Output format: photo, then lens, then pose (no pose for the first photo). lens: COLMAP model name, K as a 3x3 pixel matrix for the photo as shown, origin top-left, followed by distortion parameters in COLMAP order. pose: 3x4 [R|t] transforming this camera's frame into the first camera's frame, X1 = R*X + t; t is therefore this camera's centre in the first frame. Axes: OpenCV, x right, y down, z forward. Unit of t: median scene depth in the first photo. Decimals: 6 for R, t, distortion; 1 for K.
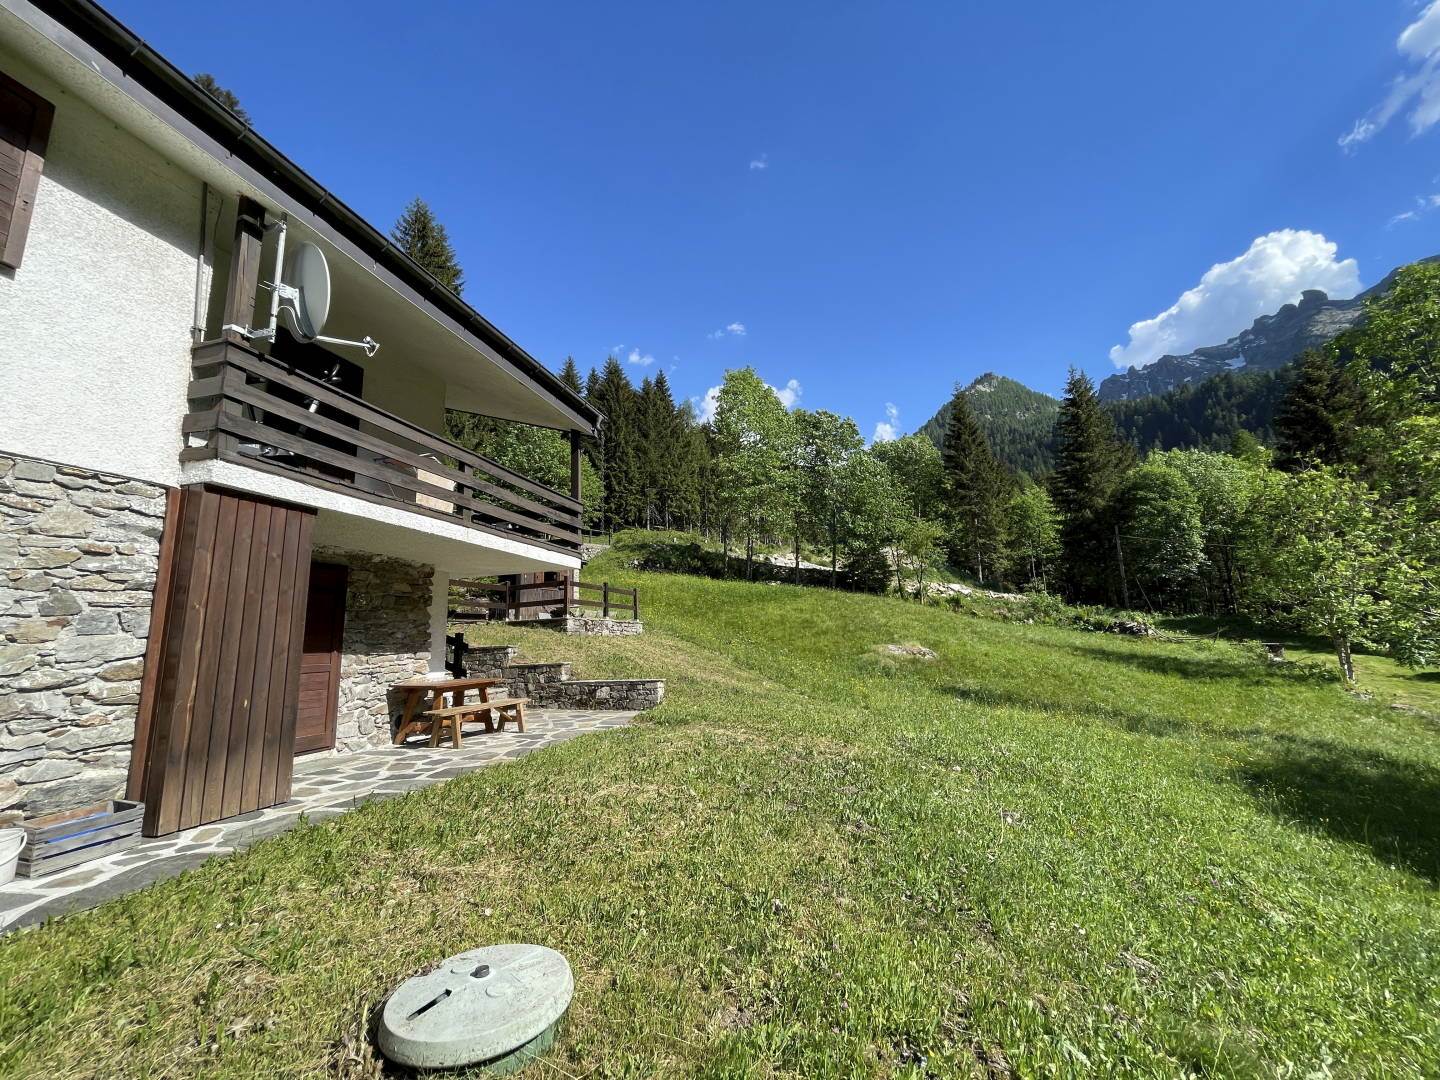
lens RADIAL K [[585.6, 0, 722.4], [0, 585.6, 537.1], [0, 0, 1]] dist [-0.001652, -0.000229]
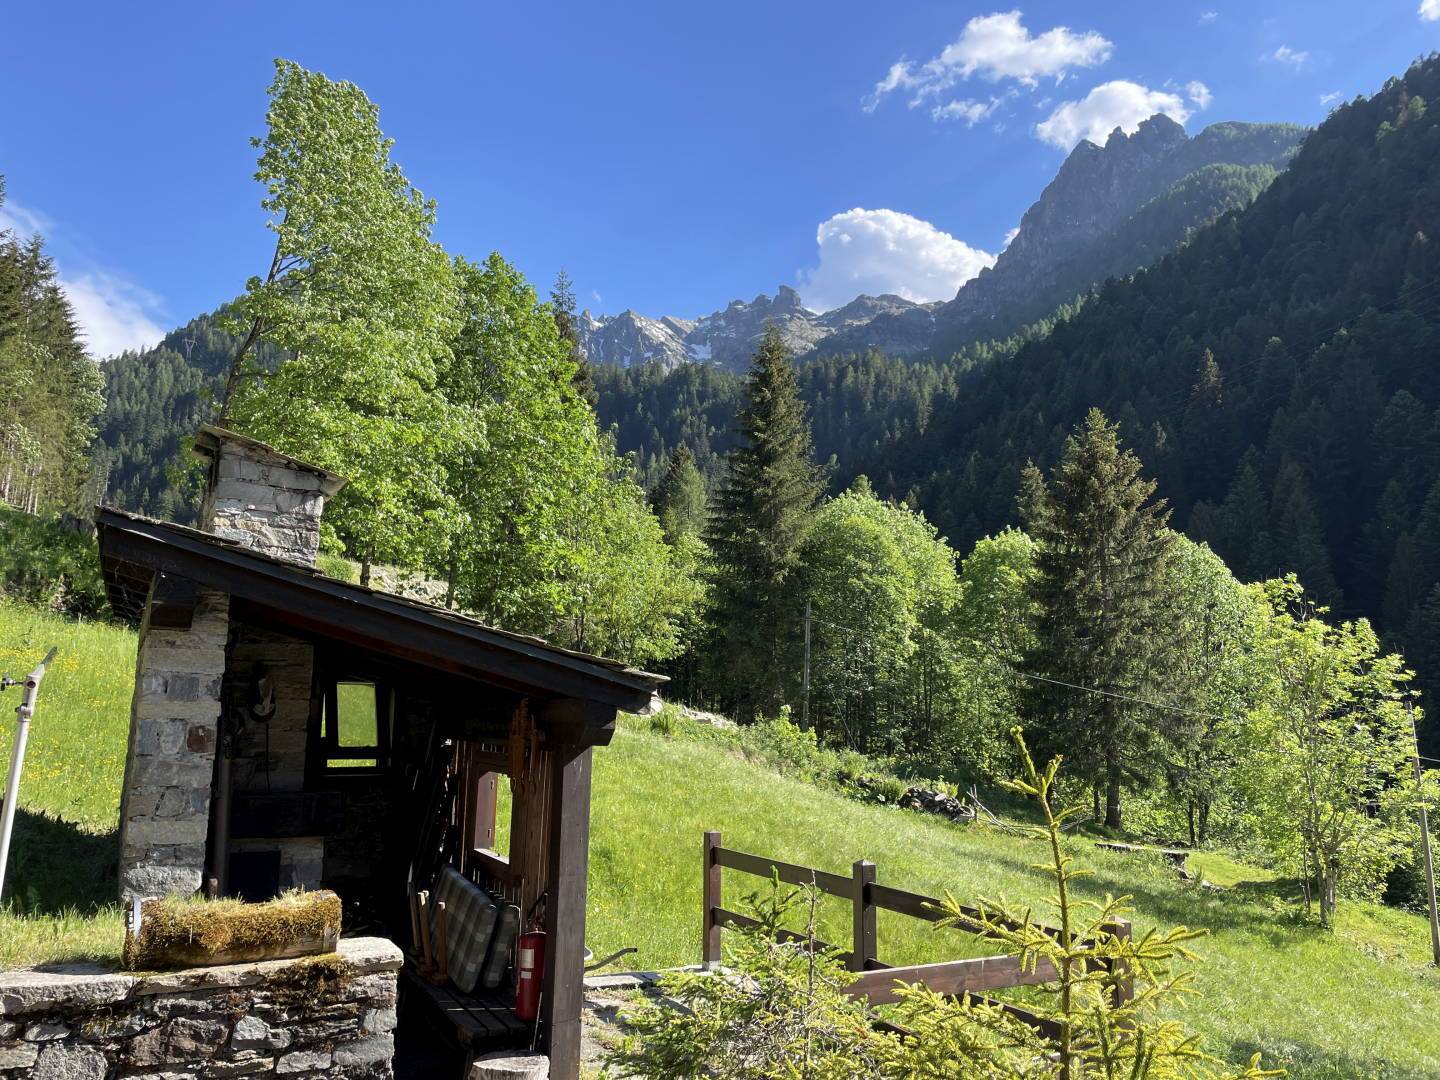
lens RADIAL K [[1092.3, 0, 716.2], [0, 1092.3, 525.7], [0, 0, 1]] dist [0.073291, -0.086709]
pose [[0.694422, 0.172758, 0.698522, -0.150982], [-0.176177, 0.982026, -0.067731, -0.002971], [-0.697667, -0.076030, 0.712376, 0.199761]]
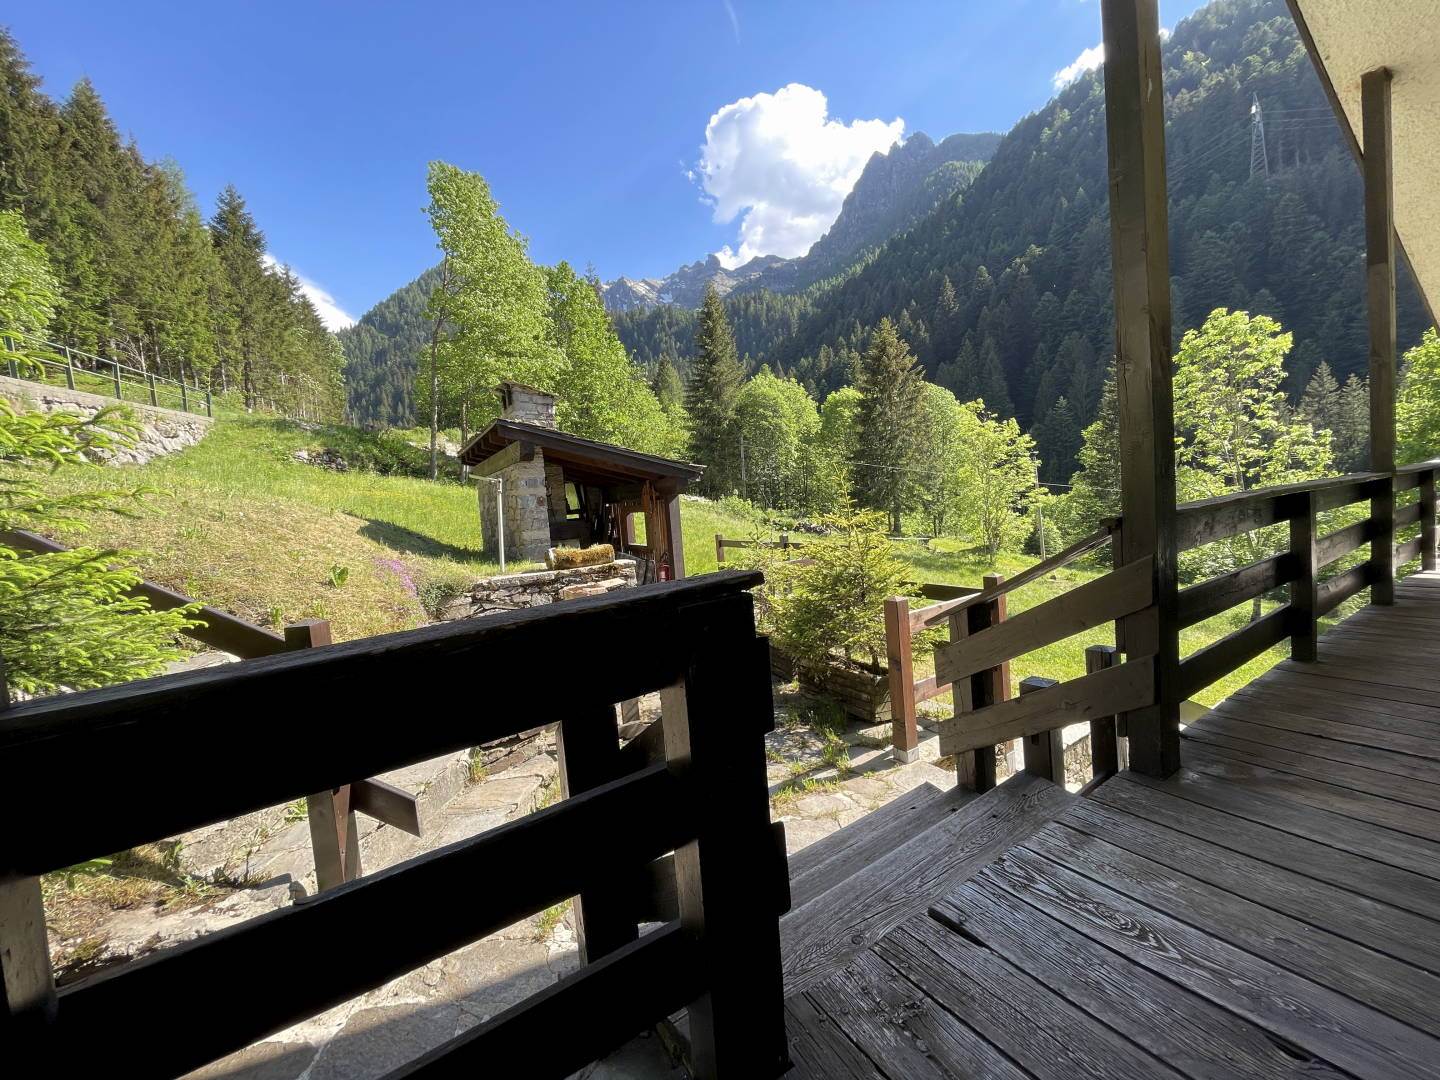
lens RADIAL K [[585.6, 0, 718.3], [0, 585.6, 531.8], [0, 0, 1]] dist [-0.001652, -0.000229]
pose [[0.667217, -0.054166, 0.742892, -0.179248], [-0.086222, 0.985031, 0.149260, -0.001055], [-0.739856, -0.163643, 0.652559, 0.180990]]
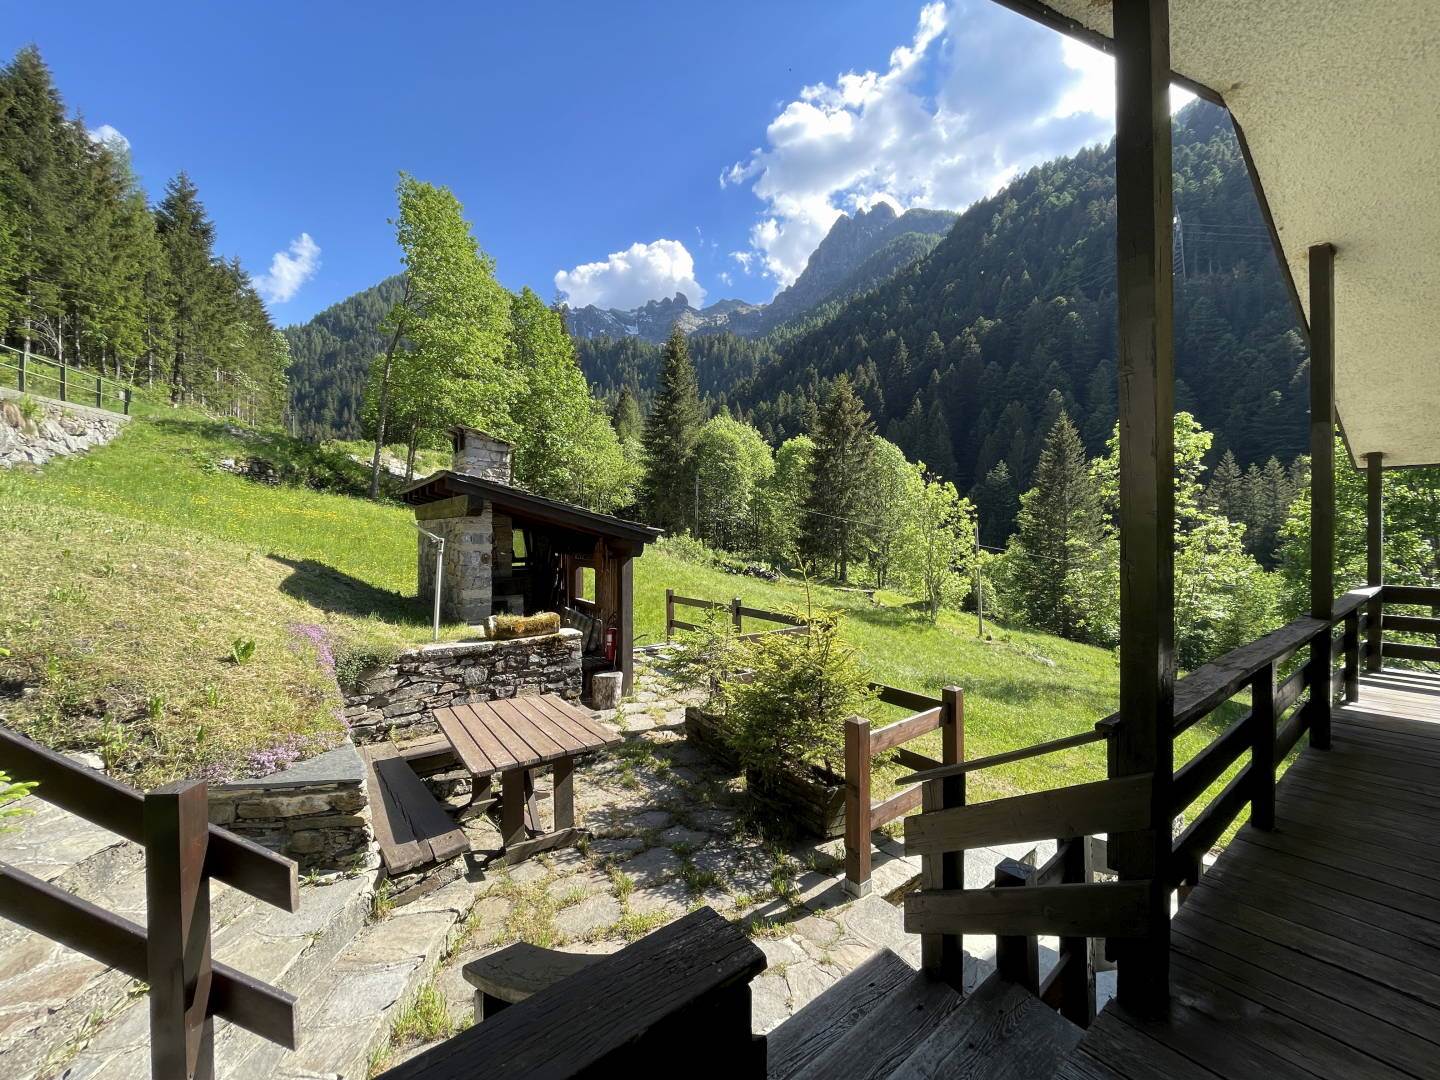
lens RADIAL K [[585.6, 0, 718.0], [0, 585.6, 530.9], [0, 0, 1]] dist [-0.001652, -0.000229]
pose [[0.601404, 0.037526, 0.798063, -0.177490], [-0.167343, 0.982656, 0.079900, -0.007259], [-0.781223, -0.181603, 0.597253, 0.185329]]
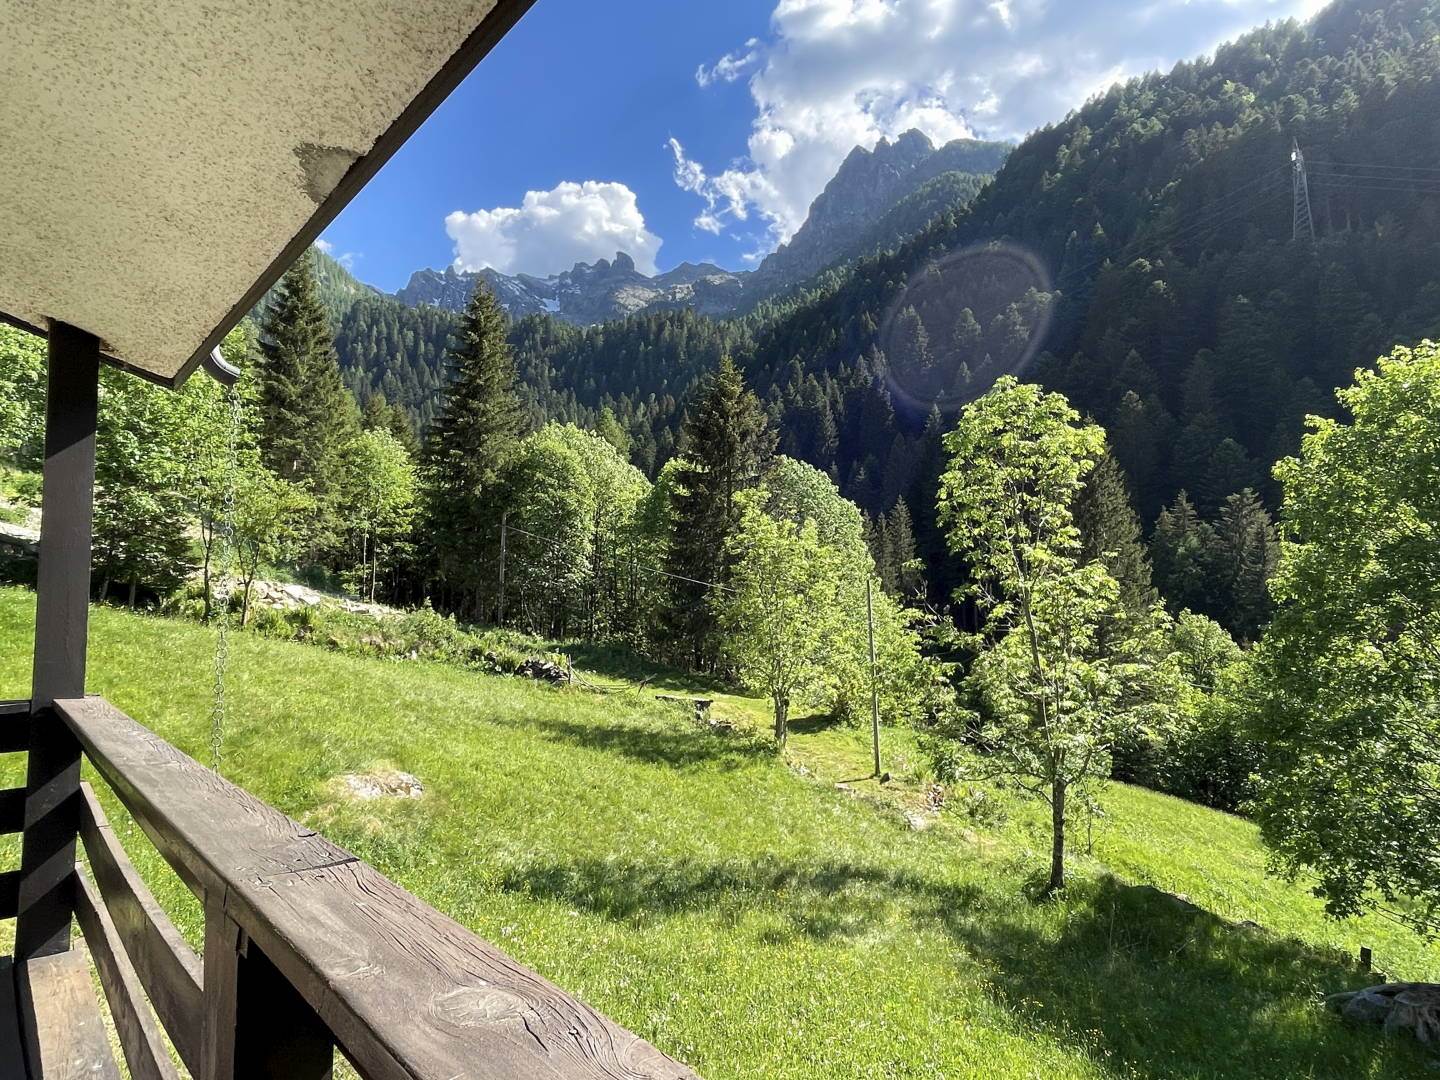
lens RADIAL K [[886.6, 0, 727.8], [0, 886.6, 530.3], [0, 0, 1]] dist [-0.003442, -0.008016]
pose [[0.563371, 0.103956, 0.819638, -0.058784], [-0.165504, 0.986144, -0.011317, -0.023709], [-0.809458, -0.129277, 0.572770, 0.100550]]
